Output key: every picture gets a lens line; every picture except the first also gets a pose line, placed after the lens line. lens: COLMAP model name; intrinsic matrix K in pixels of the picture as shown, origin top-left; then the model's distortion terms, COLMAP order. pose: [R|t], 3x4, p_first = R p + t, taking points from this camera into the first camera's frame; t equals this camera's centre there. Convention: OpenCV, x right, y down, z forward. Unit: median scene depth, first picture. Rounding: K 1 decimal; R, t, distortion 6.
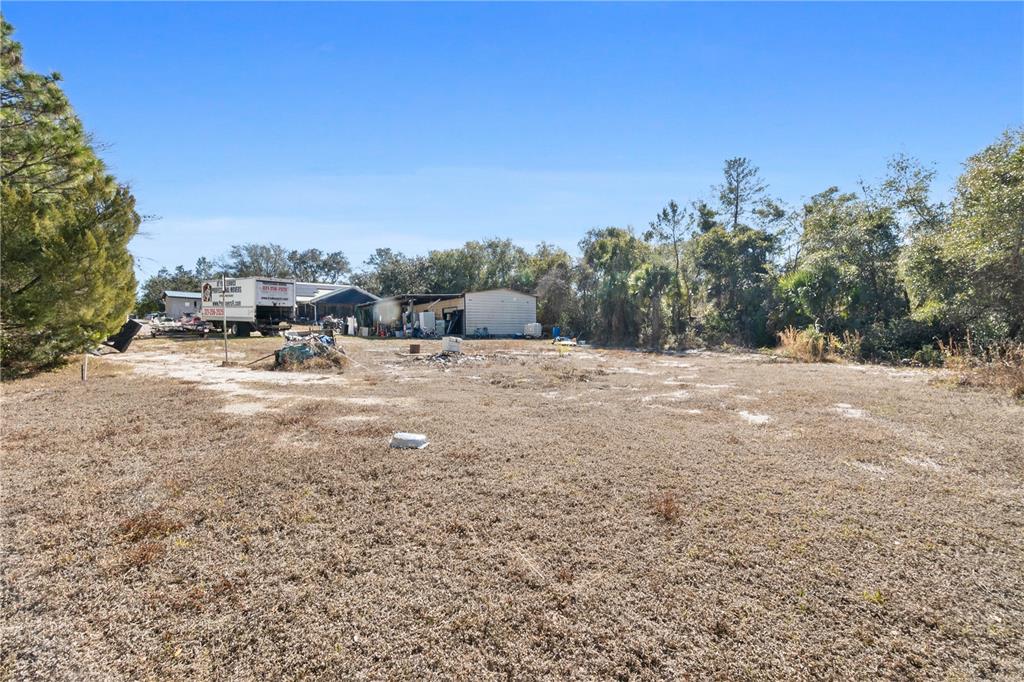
lens RADIAL K [[448.9, 0, 511.1], [0, 448.9, 340.0], [0, 0, 1]] dist [0.000418, 0.000050]
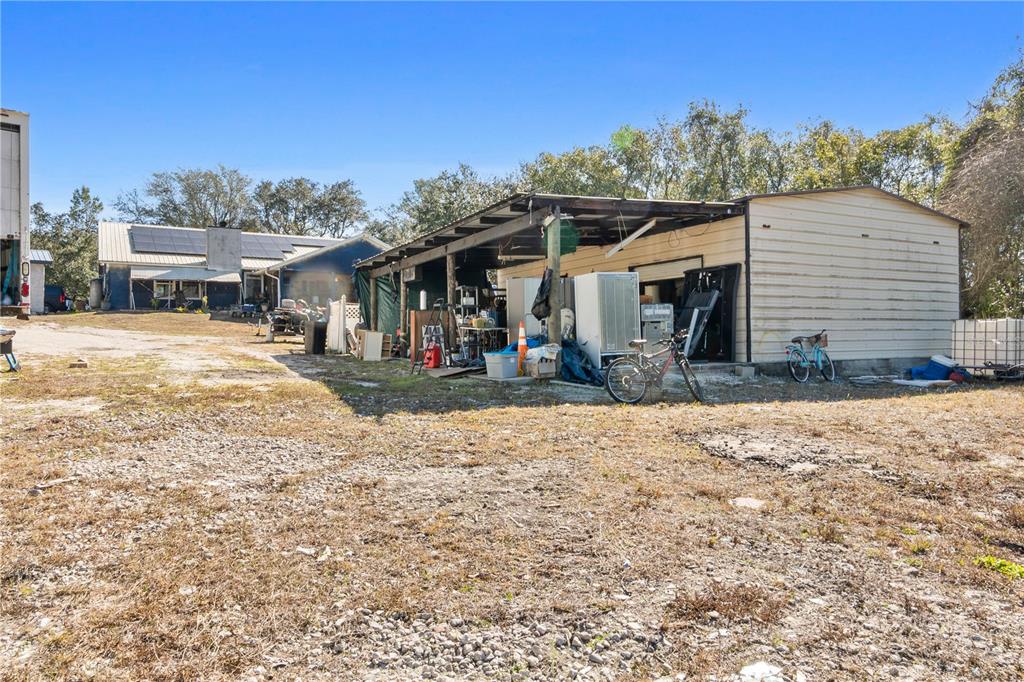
lens RADIAL K [[649.7, 0, 512.3], [0, 649.7, 338.7], [0, 0, 1]] dist [-0.002927, -0.000111]
pose [[0.989859, 0.003403, -0.142012, -0.090786], [-0.003955, 0.999986, -0.003603, -0.011686], [0.141998, 0.004128, 0.989858, 0.306109]]
